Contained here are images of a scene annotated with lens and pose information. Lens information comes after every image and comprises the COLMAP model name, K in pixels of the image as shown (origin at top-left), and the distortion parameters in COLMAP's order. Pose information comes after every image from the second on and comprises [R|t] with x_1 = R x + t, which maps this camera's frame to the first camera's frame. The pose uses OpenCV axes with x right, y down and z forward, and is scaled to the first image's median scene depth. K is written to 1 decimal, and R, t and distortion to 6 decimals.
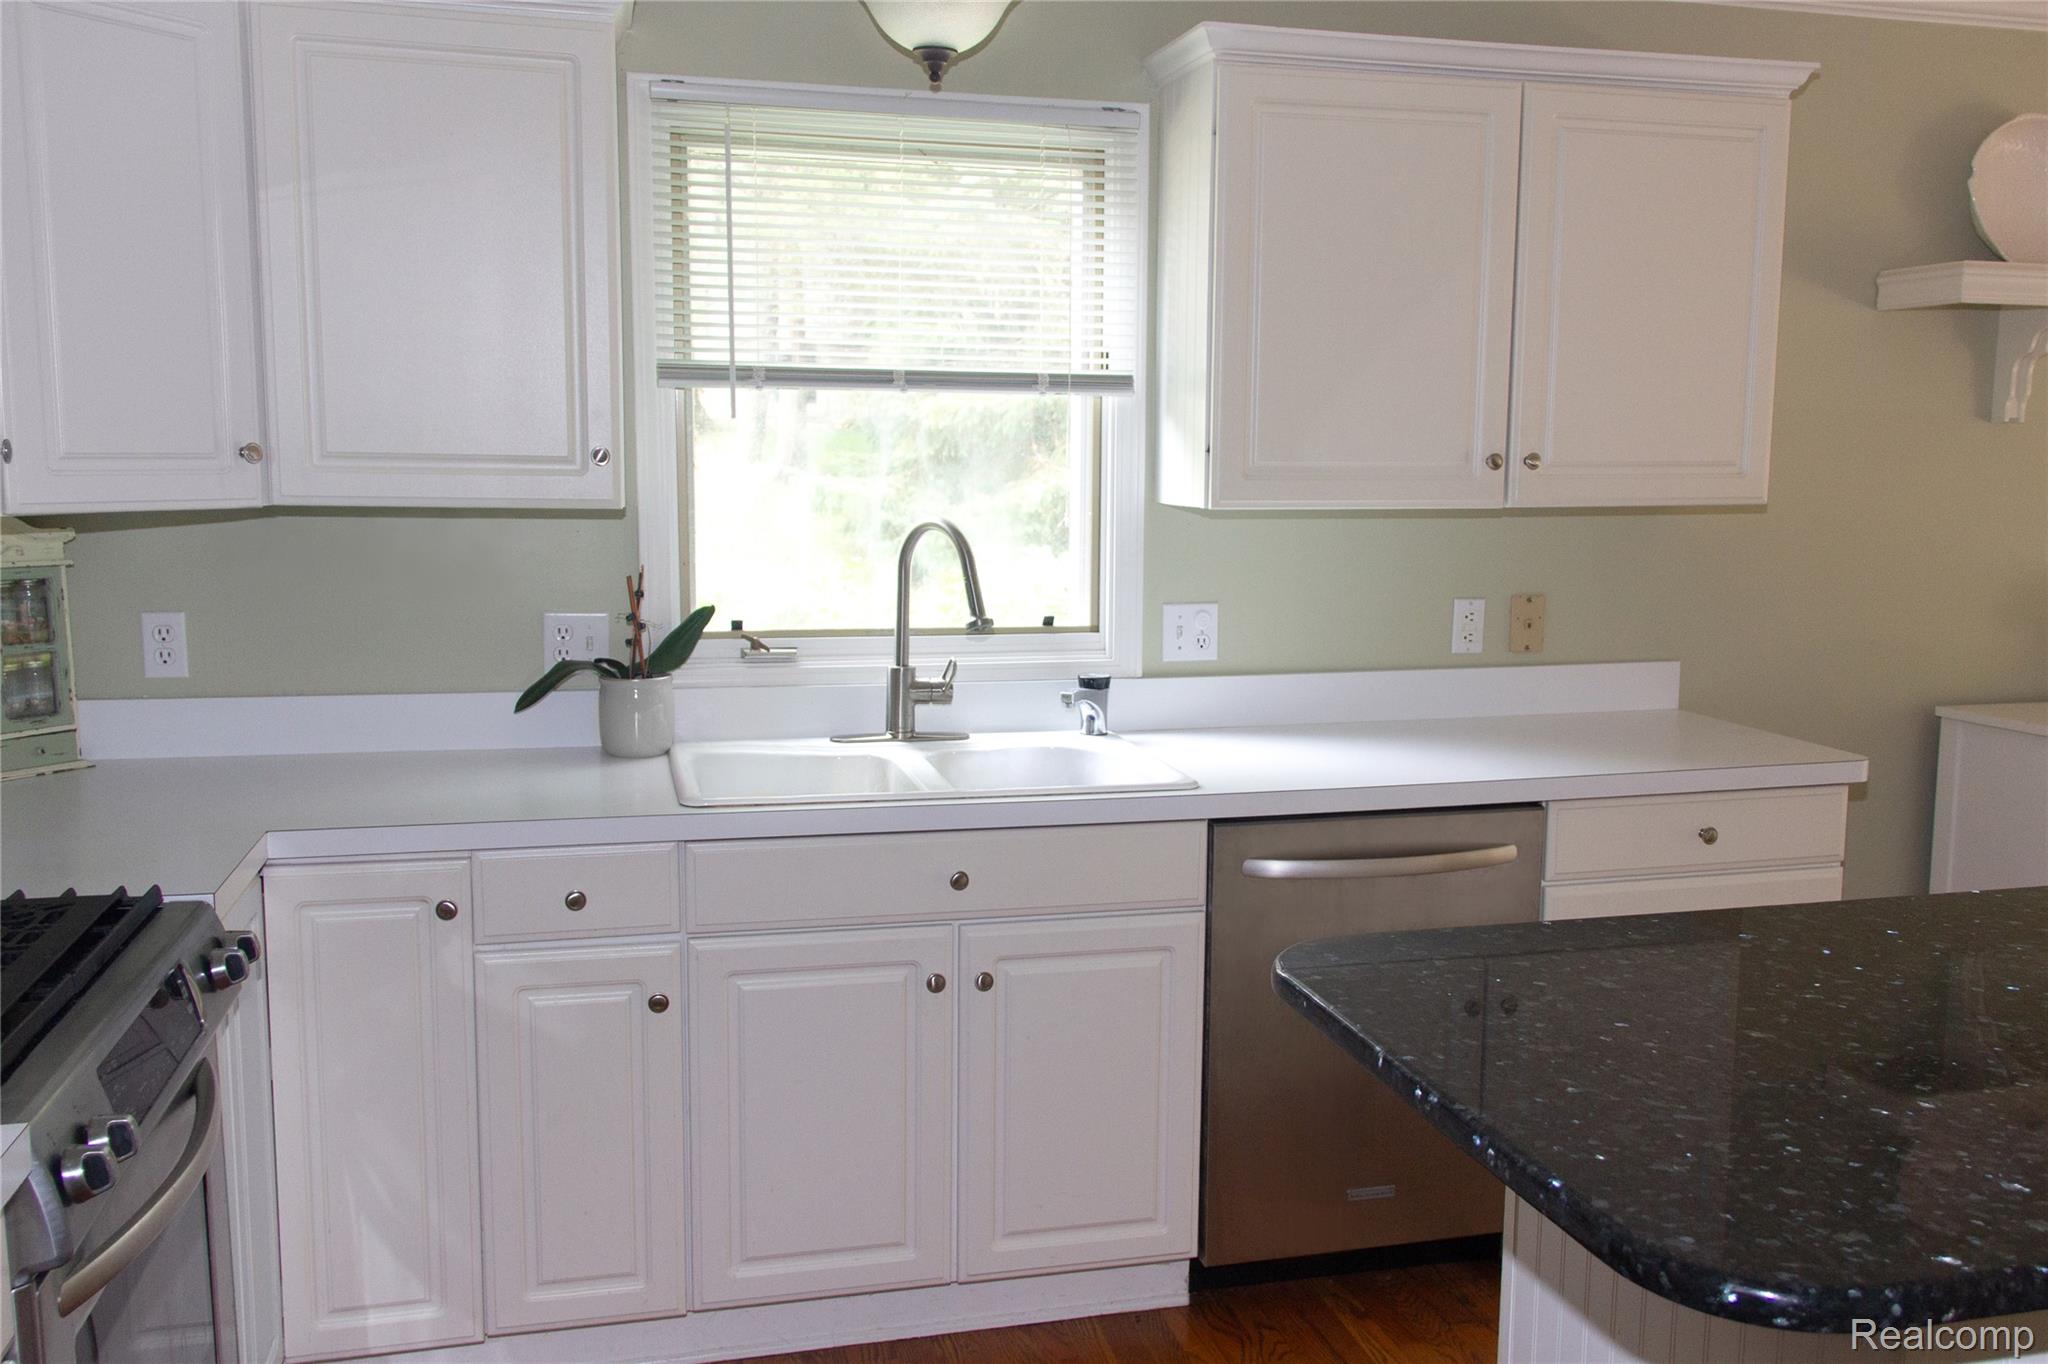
lens RADIAL K [[1765.8, 0, 1024.0], [0, 1765.8, 682.0], [0, 0, 1]] dist [0.093032, -0.001991]
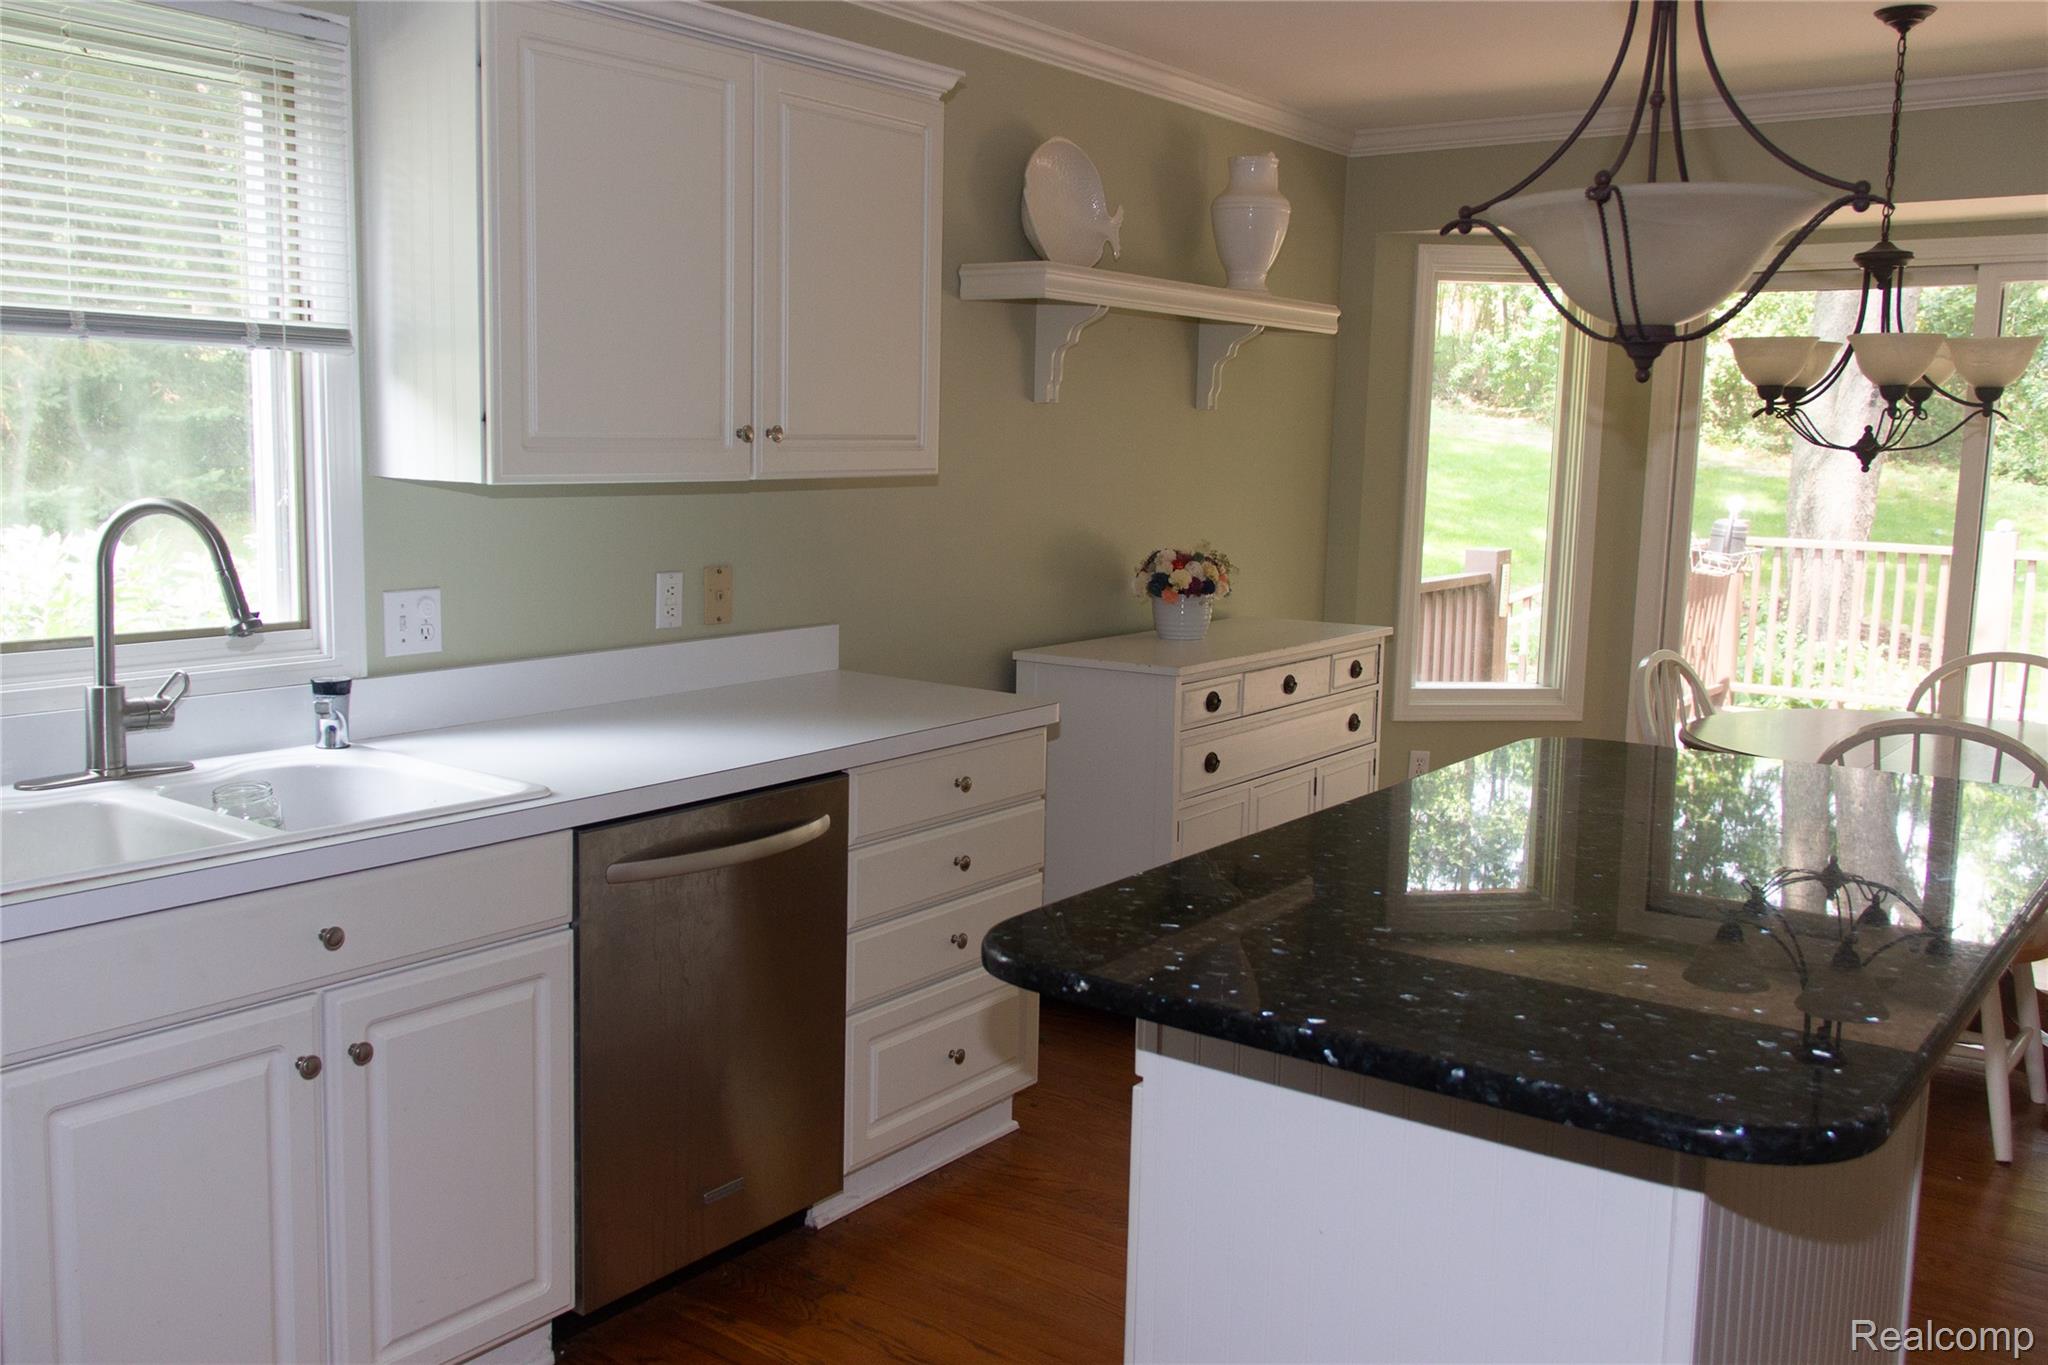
lens RADIAL K [[1797.5, 0, 1026.1], [0, 1797.5, 672.9], [0, 0, 1]] dist [0.084192, -0.003447]
pose [[0.825656, -0.072324, 0.559519, -0.176190], [0.064884, 0.997341, 0.033171, -0.014128], [-0.560430, 0.008916, 0.828154, 0.080200]]
